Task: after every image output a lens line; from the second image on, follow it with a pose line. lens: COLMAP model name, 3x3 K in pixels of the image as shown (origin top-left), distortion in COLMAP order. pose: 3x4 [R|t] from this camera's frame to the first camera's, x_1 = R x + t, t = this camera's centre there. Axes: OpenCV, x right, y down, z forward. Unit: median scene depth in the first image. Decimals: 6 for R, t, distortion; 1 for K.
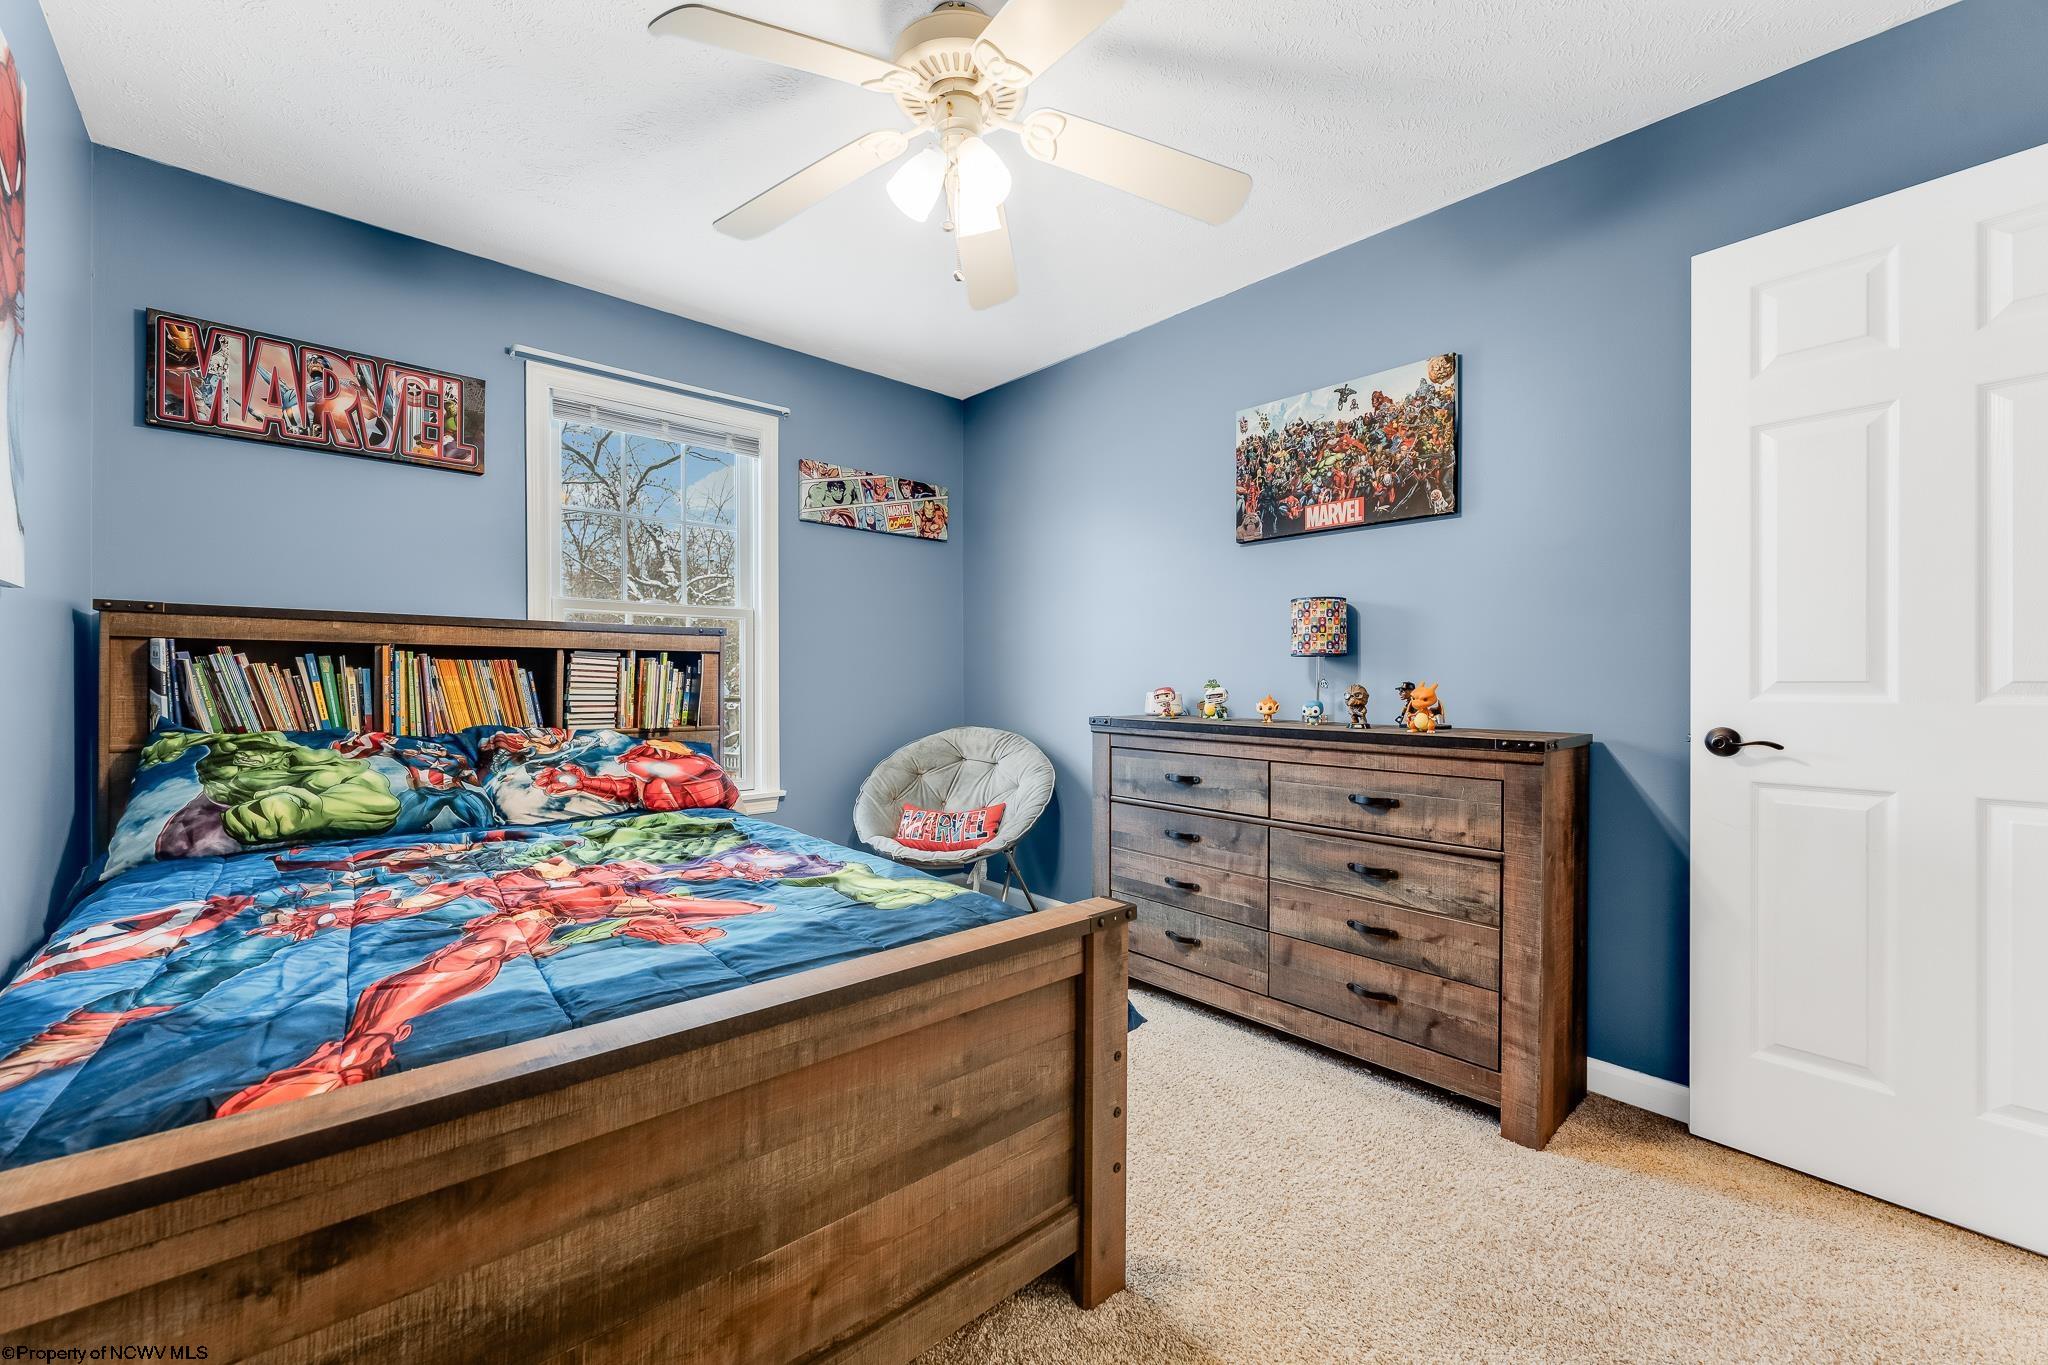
lens RADIAL K [[811.1, 0, 1028.9], [0, 811.1, 689.6], [0, 0, 1]] dist [-0.001008, 0.000024]
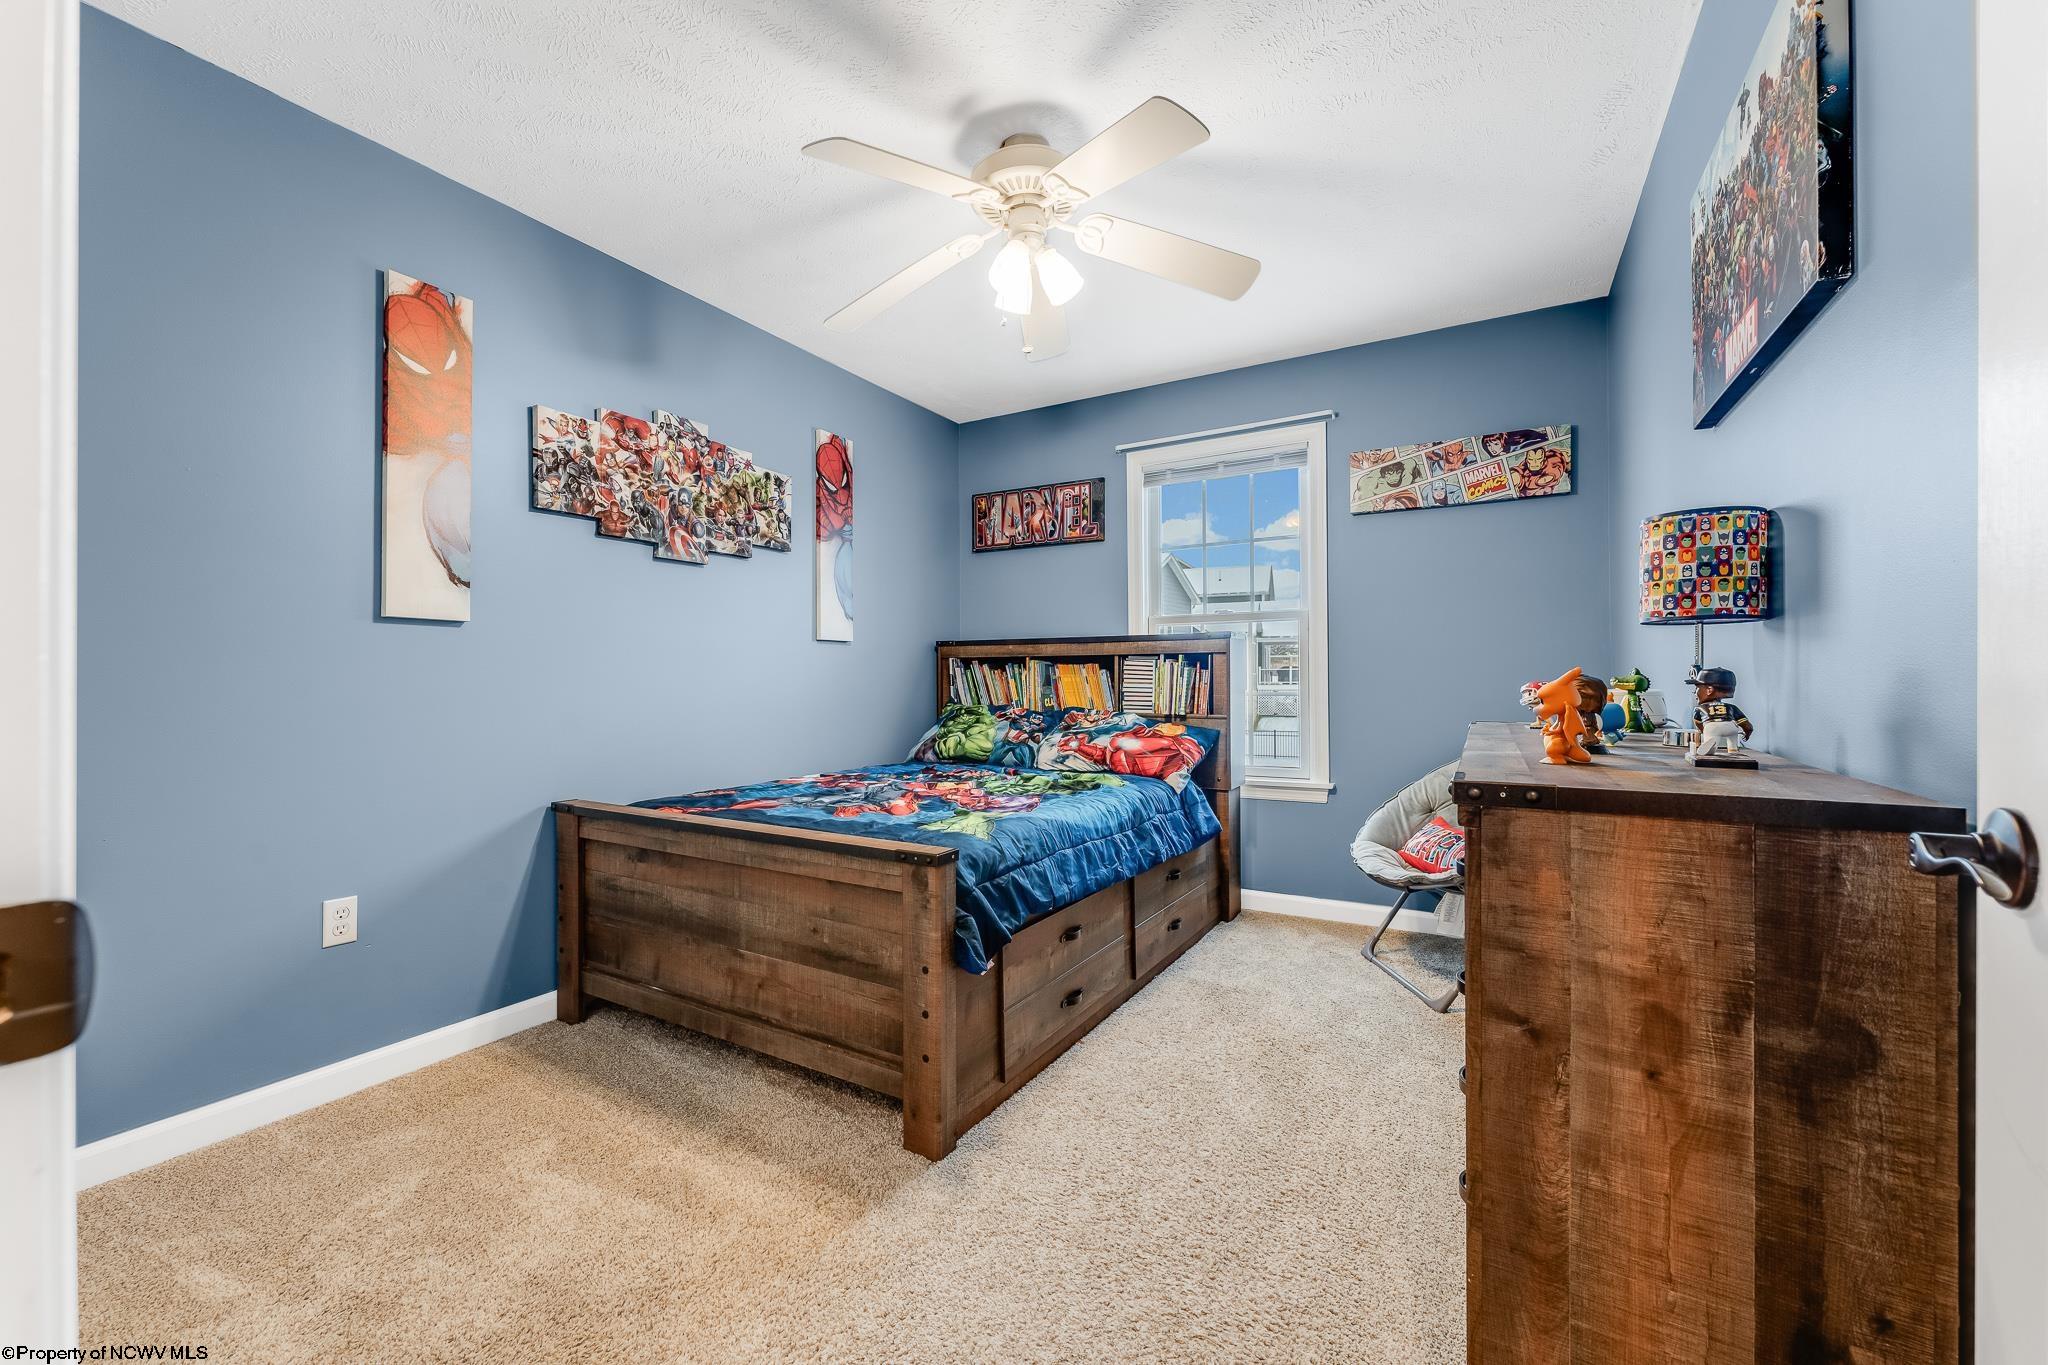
lens RADIAL K [[811.1, 0, 1003.4], [0, 811.1, 683.8], [0, 0, 1]] dist [-0.001008, 0.000024]
pose [[0.293144, -0.000239, -0.956068, 0.759132], [-0.006034, 0.999980, -0.002100, 0.004675], [0.956049, 0.006385, 0.293136, 0.416834]]
